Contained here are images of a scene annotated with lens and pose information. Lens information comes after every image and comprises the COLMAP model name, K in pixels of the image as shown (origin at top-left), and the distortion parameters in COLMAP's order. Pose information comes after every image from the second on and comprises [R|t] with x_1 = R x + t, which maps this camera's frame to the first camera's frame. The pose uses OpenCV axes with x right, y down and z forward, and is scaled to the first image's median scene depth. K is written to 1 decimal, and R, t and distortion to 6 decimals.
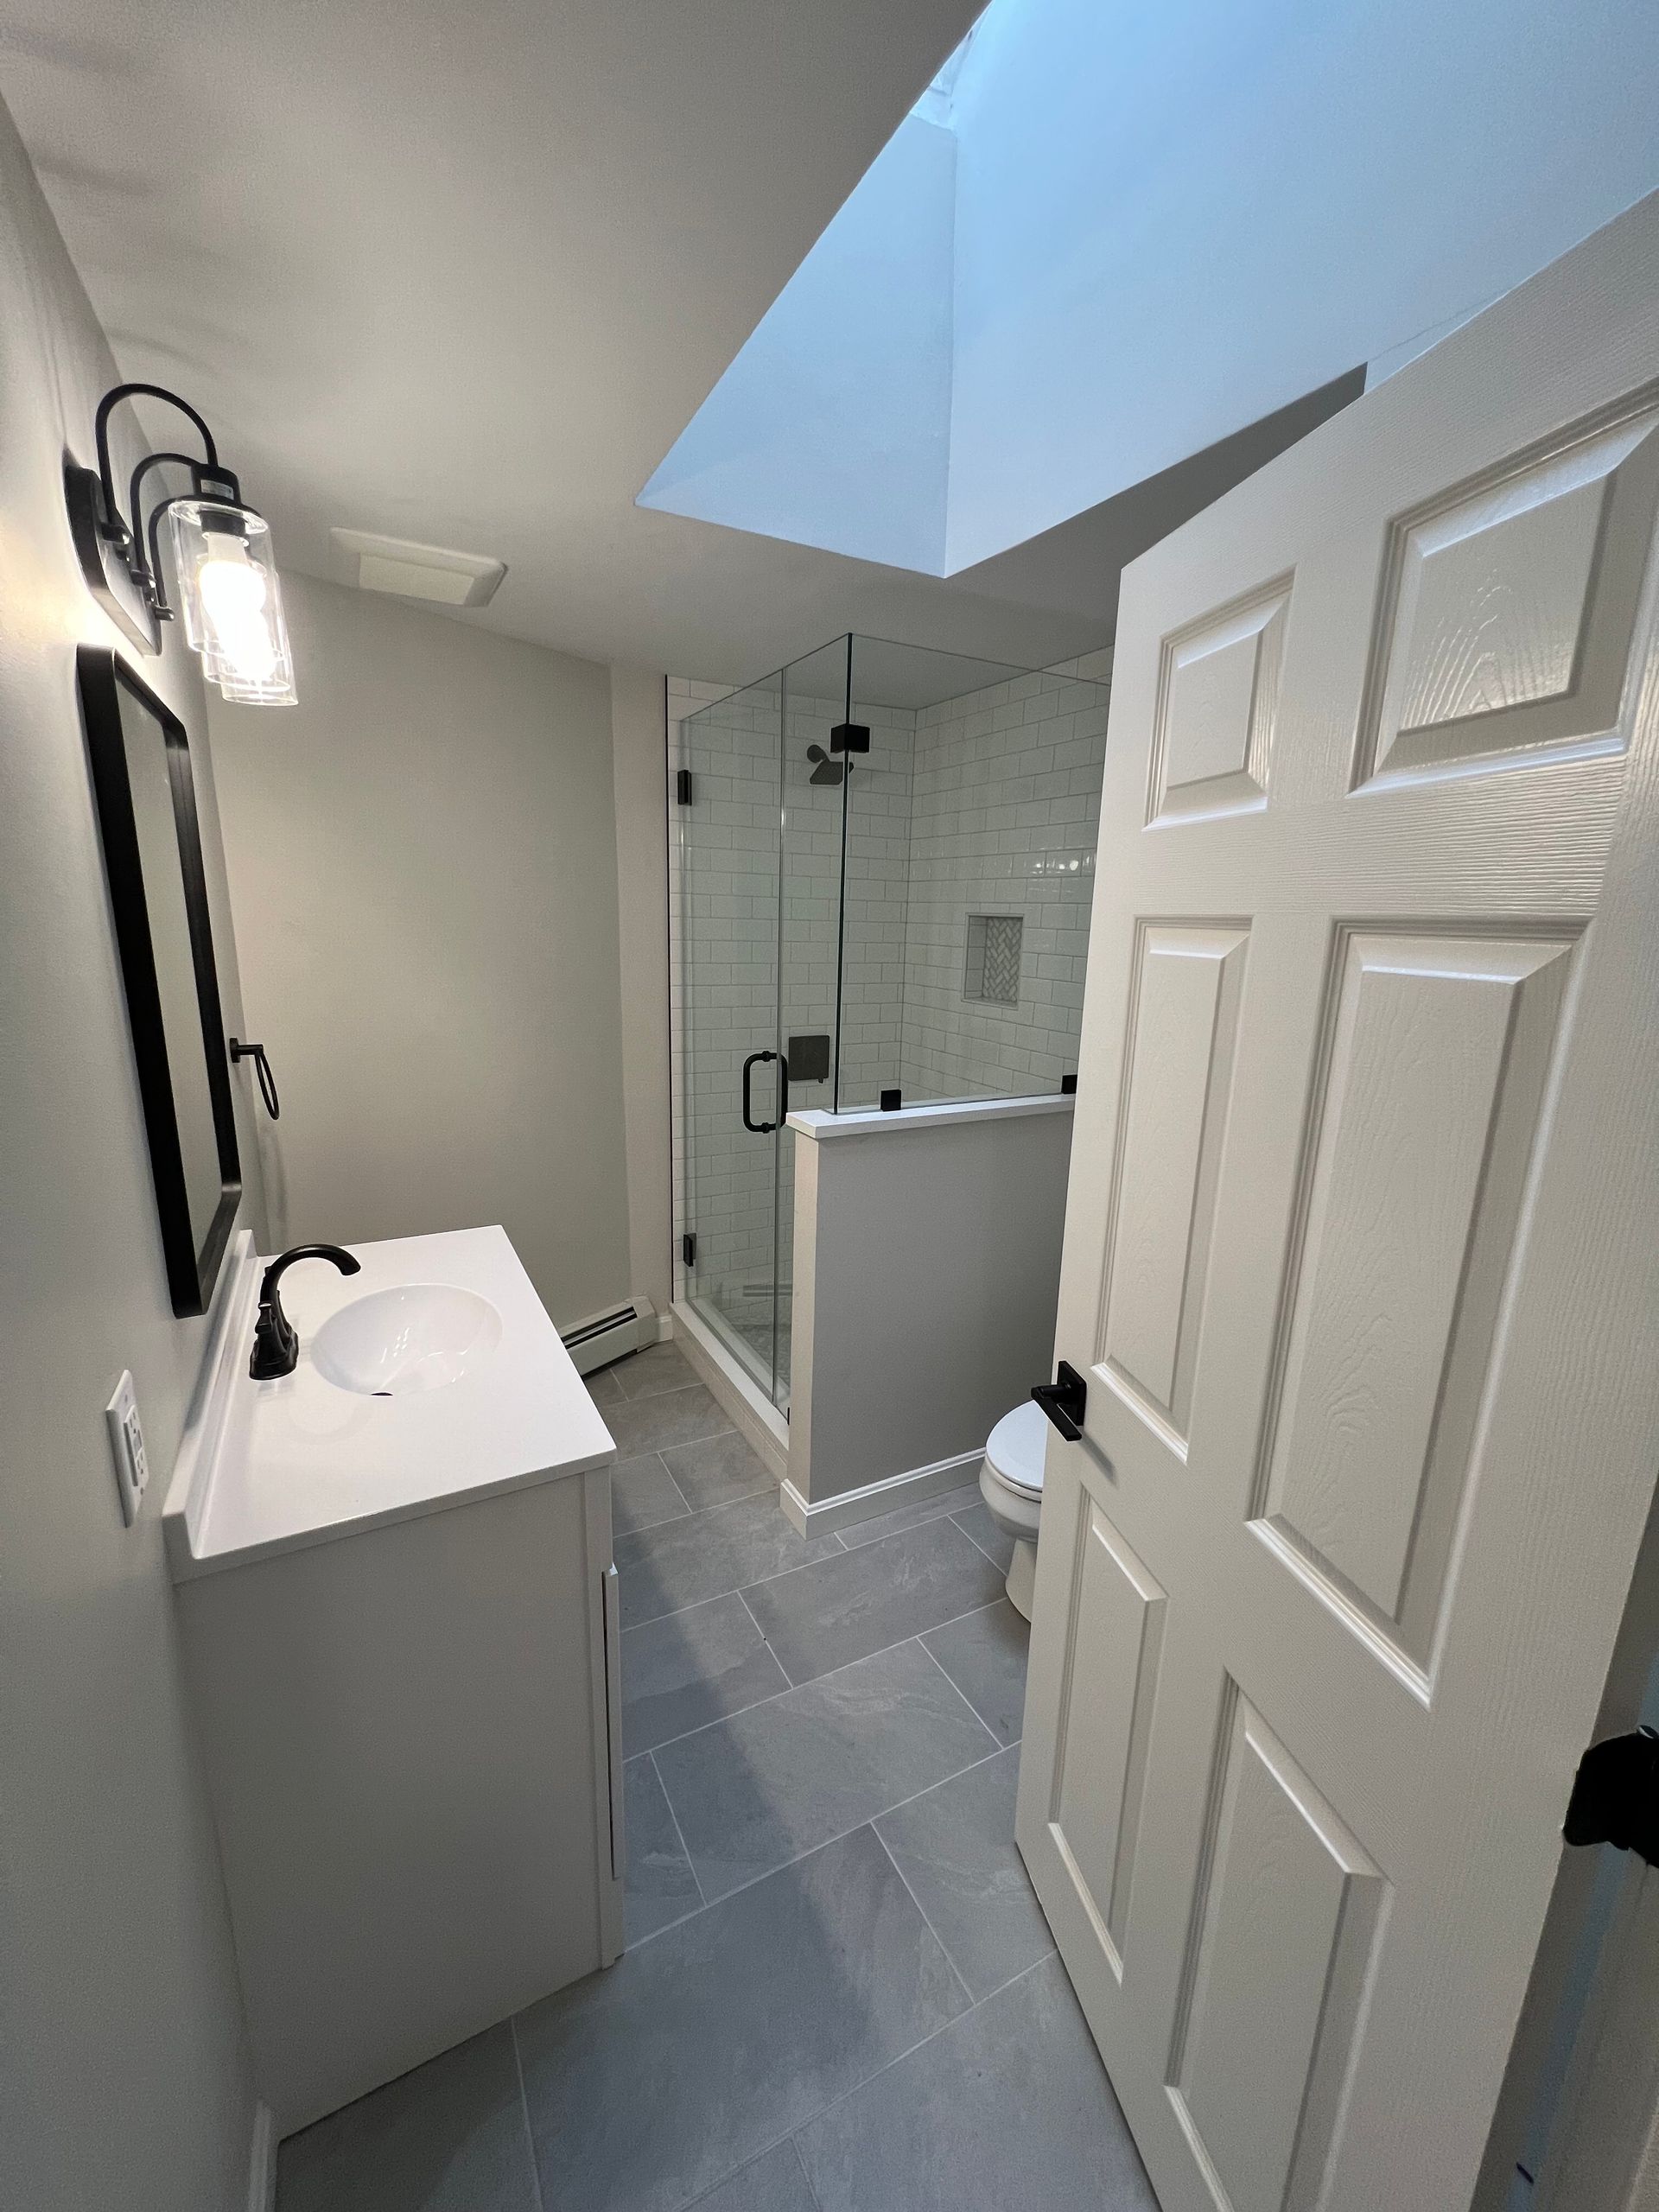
lens RADIAL K [[890.1, 0, 829.5], [0, 890.1, 1106.0], [0, 0, 1]] dist [-0.001146, -0.000028]
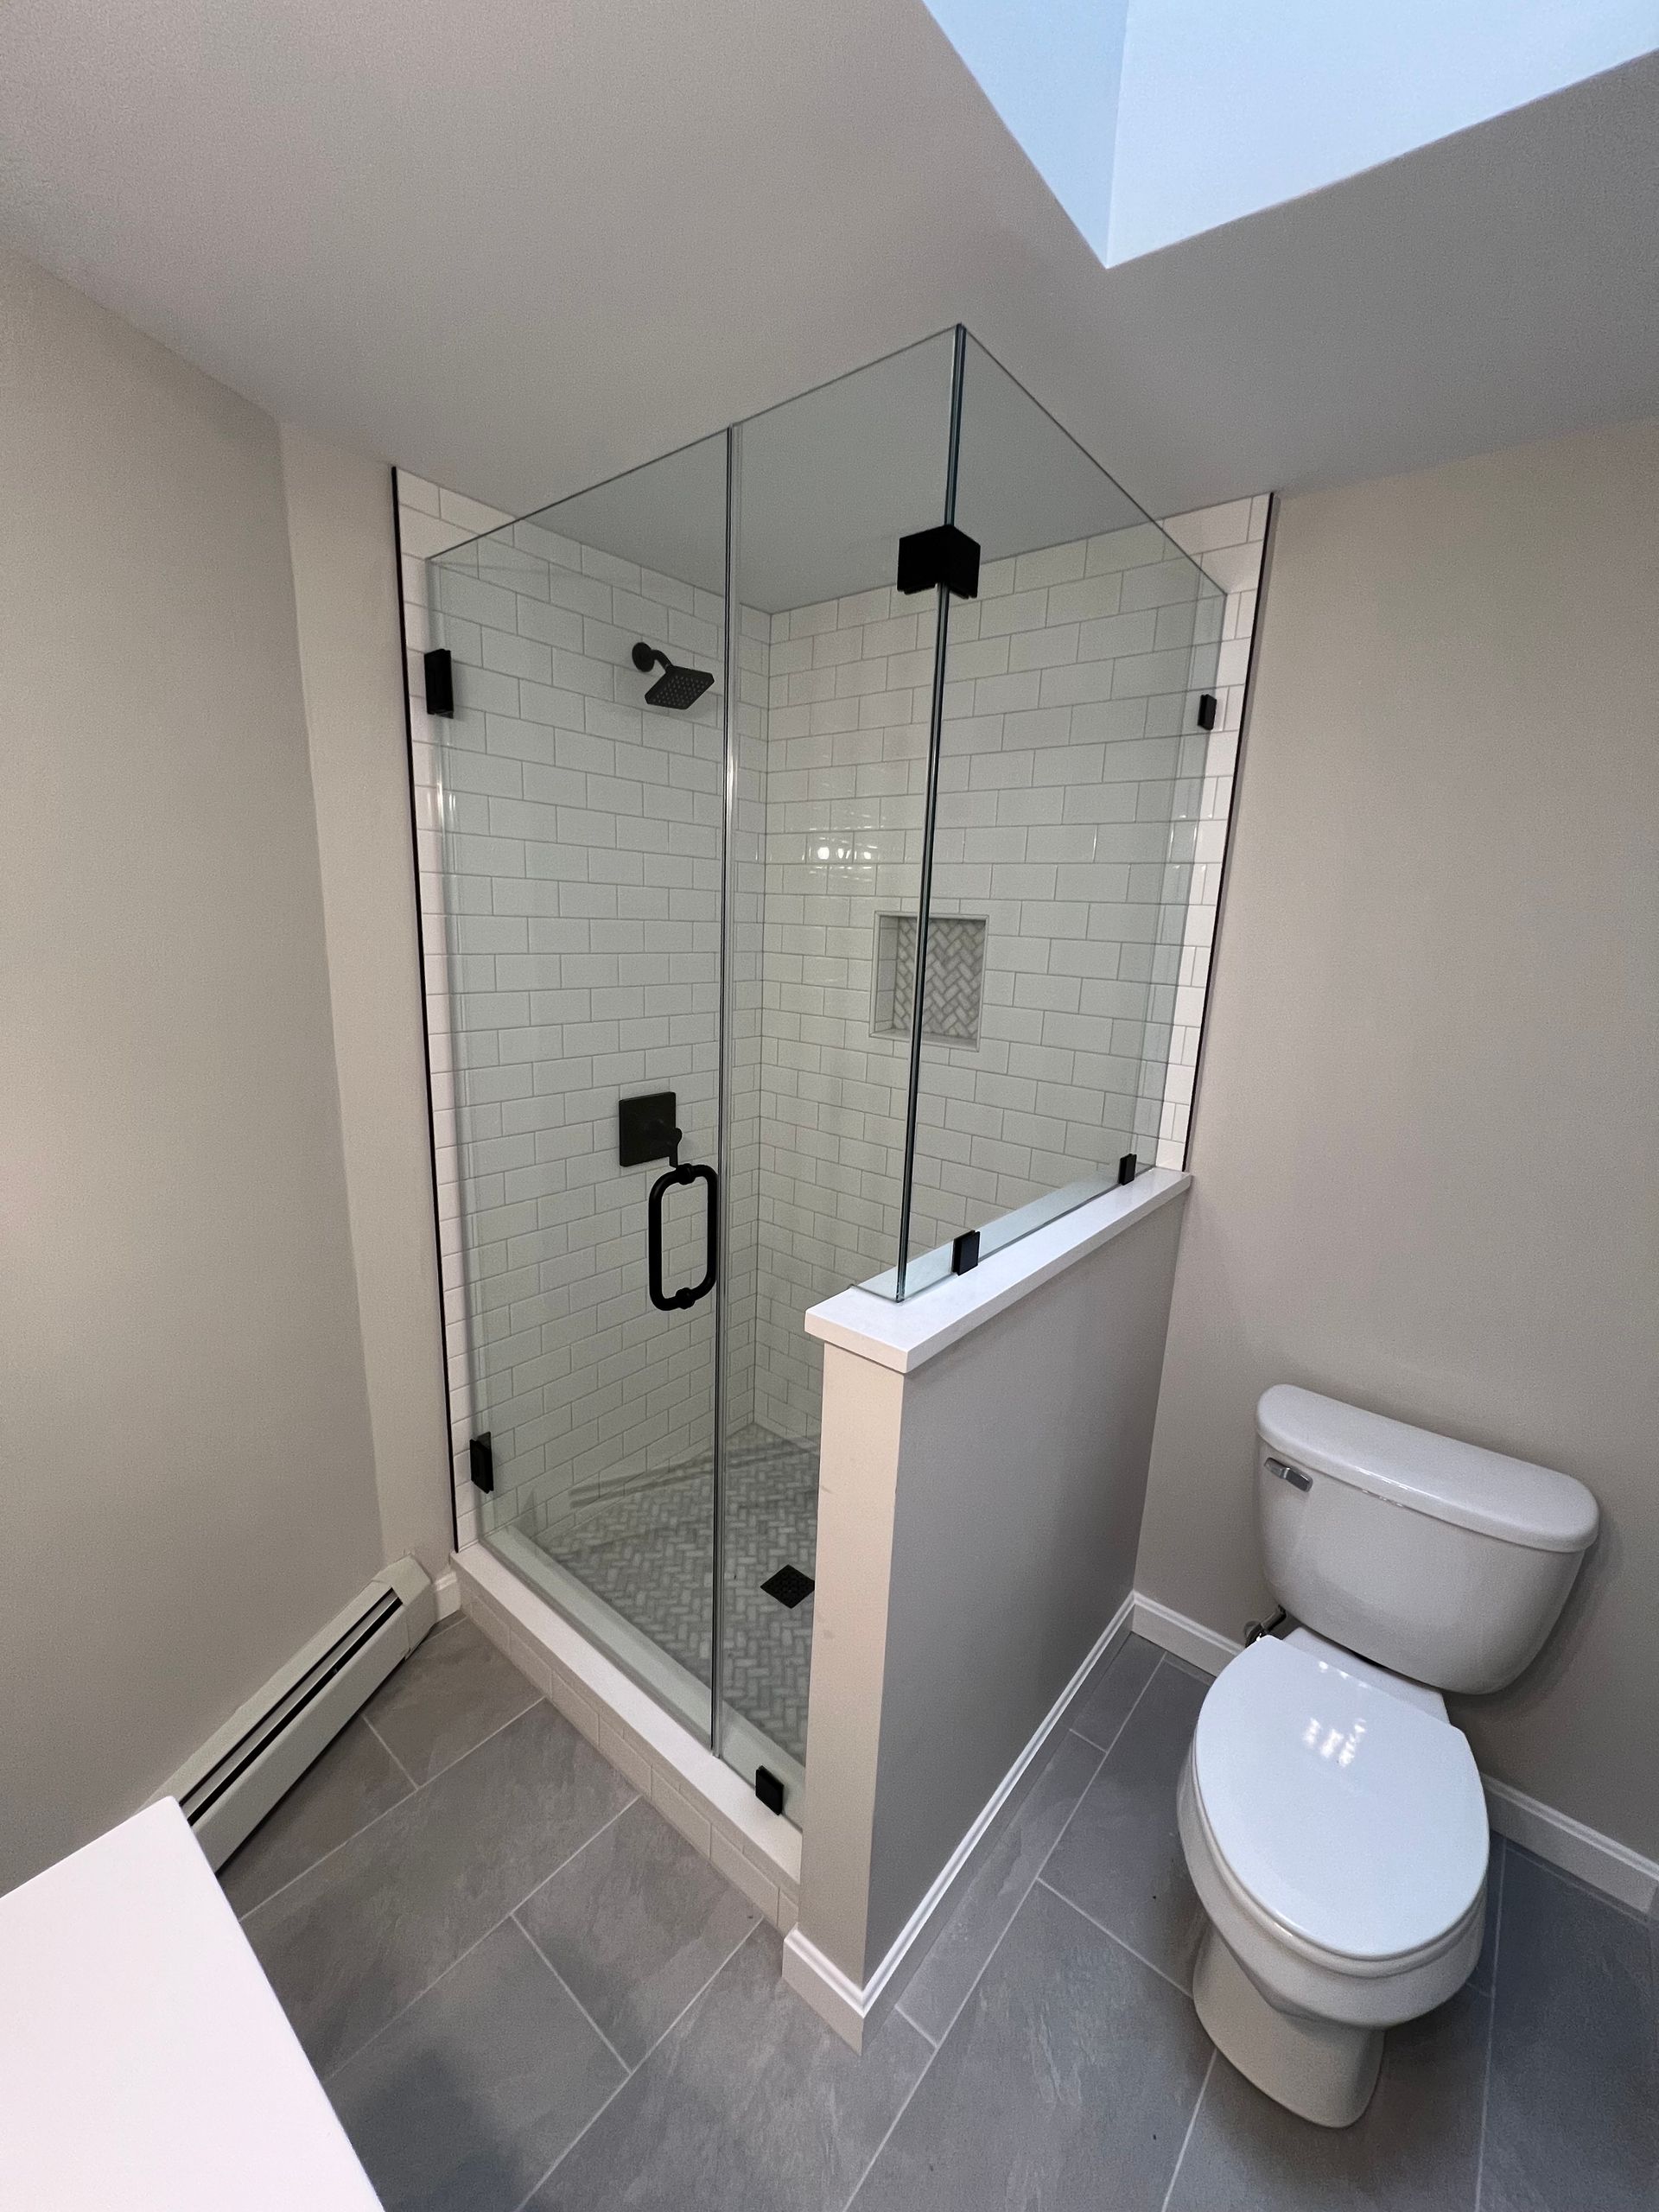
lens RADIAL K [[889.2, 0, 829.5], [0, 889.2, 1106.0], [0, 0, 1]] dist [-0.000377, 0.000338]
pose [[0.925821, -0.072348, 0.370973, -0.160388], [0.066849, 0.997379, 0.027680, -0.090734], [-0.372003, -0.000828, 0.928231, 0.383280]]
